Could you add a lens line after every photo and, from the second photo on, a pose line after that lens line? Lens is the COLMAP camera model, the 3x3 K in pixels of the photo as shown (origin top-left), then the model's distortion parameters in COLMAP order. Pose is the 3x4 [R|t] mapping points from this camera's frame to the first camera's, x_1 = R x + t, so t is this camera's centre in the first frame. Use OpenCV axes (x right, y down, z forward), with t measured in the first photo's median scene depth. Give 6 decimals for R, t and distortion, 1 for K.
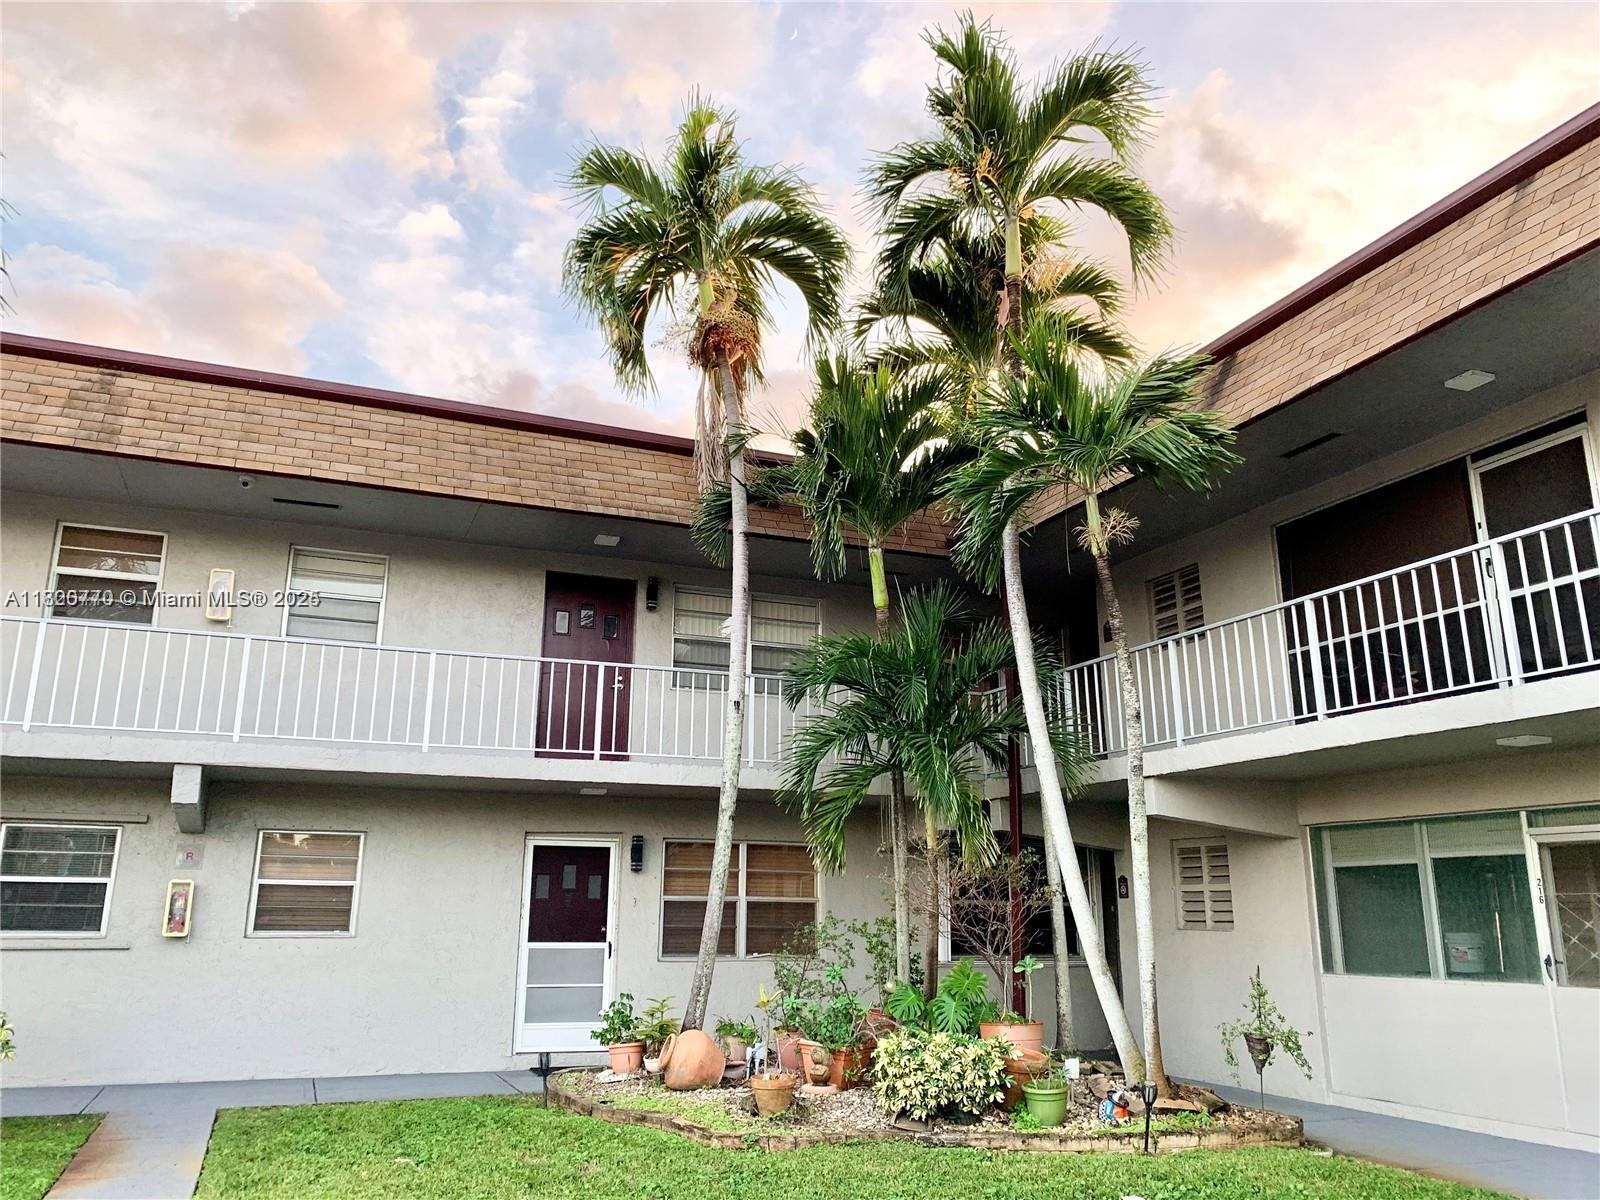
lens RADIAL K [[1194.4, 0, 795.1], [0, 1194.4, 601.7], [0, 0, 1]] dist [-0.014683, -0.012481]
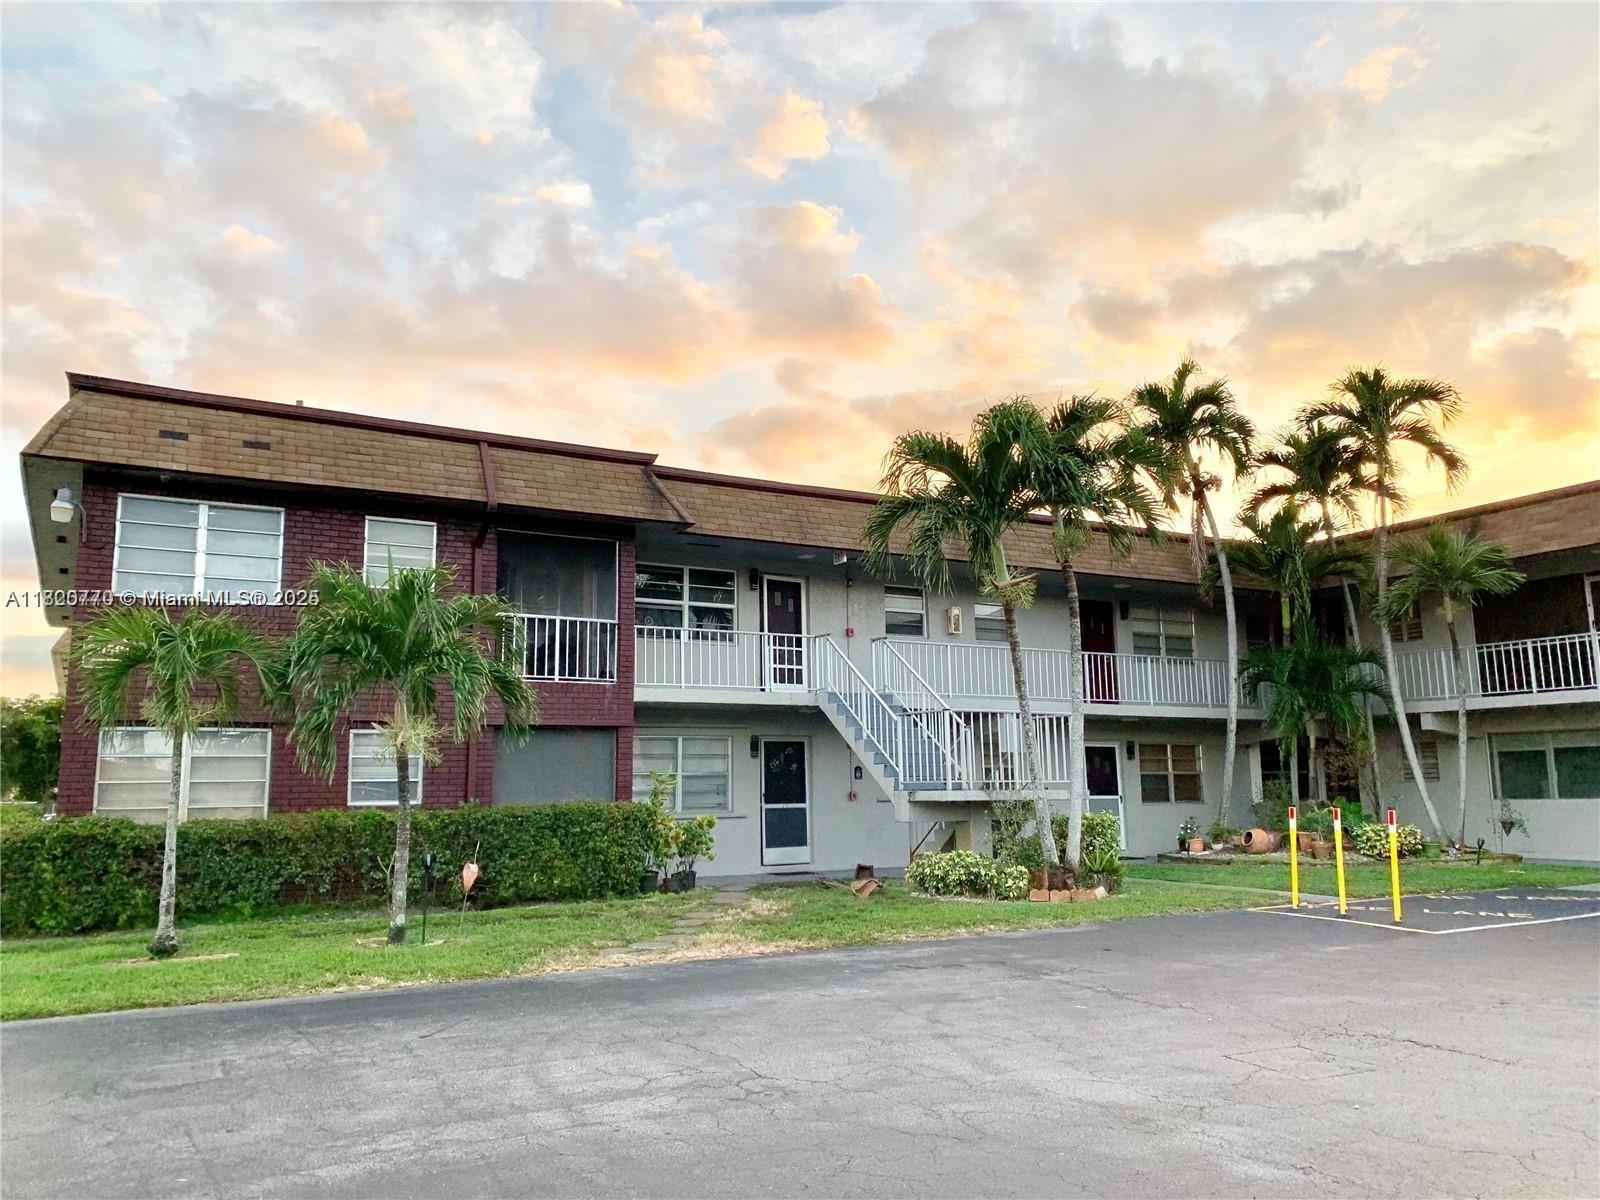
lens RADIAL K [[1194.4, 0, 792.5], [0, 1194.4, 602.4], [0, 0, 1]] dist [-0.014683, -0.012481]
pose [[0.992503, 0.000388, 0.122221, -1.063995], [-0.012081, 0.995409, 0.094942, -0.232180], [-0.121623, -0.095707, 0.987951, -0.928971]]
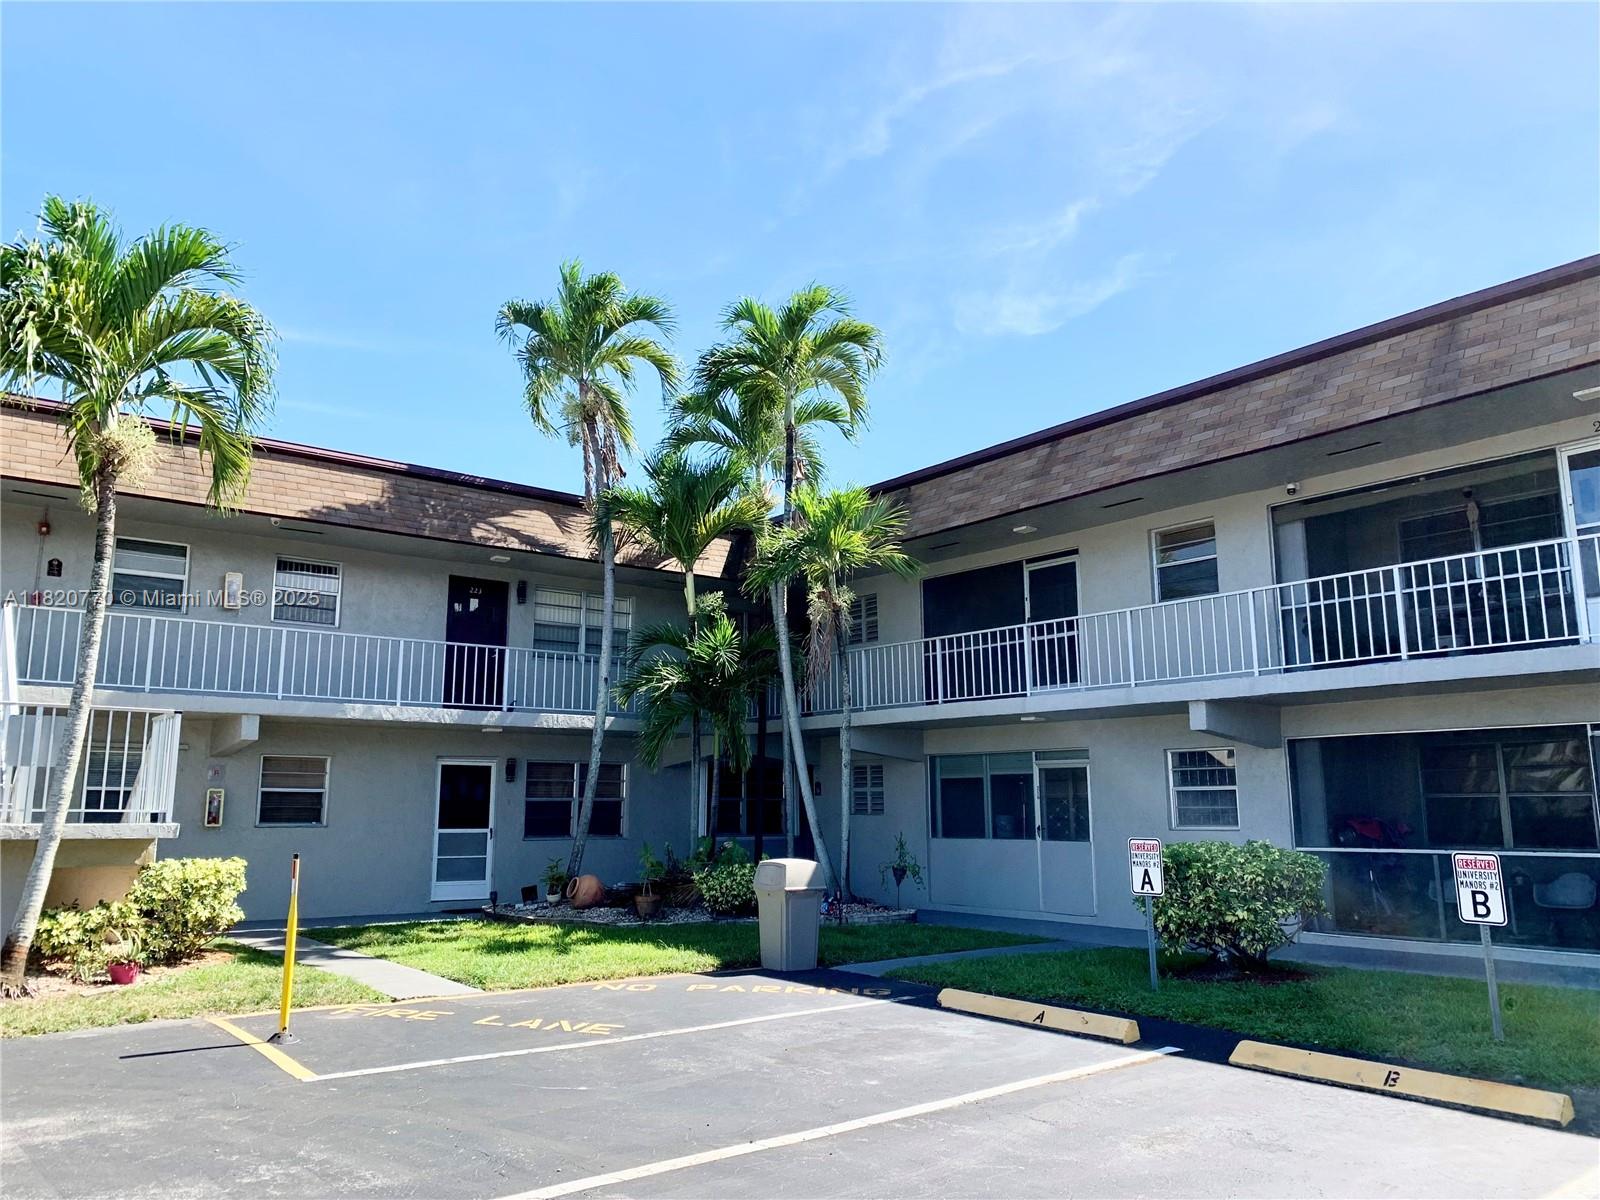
lens RADIAL K [[1194.4, 0, 797.6], [0, 1194.4, 588.4], [0, 0, 1]] dist [-0.014683, -0.012481]
pose [[0.955804, 0.043808, 0.290724, -0.272979], [-0.063978, 0.996132, 0.060236, -0.149399], [-0.286960, -0.076173, 0.954909, -0.598742]]
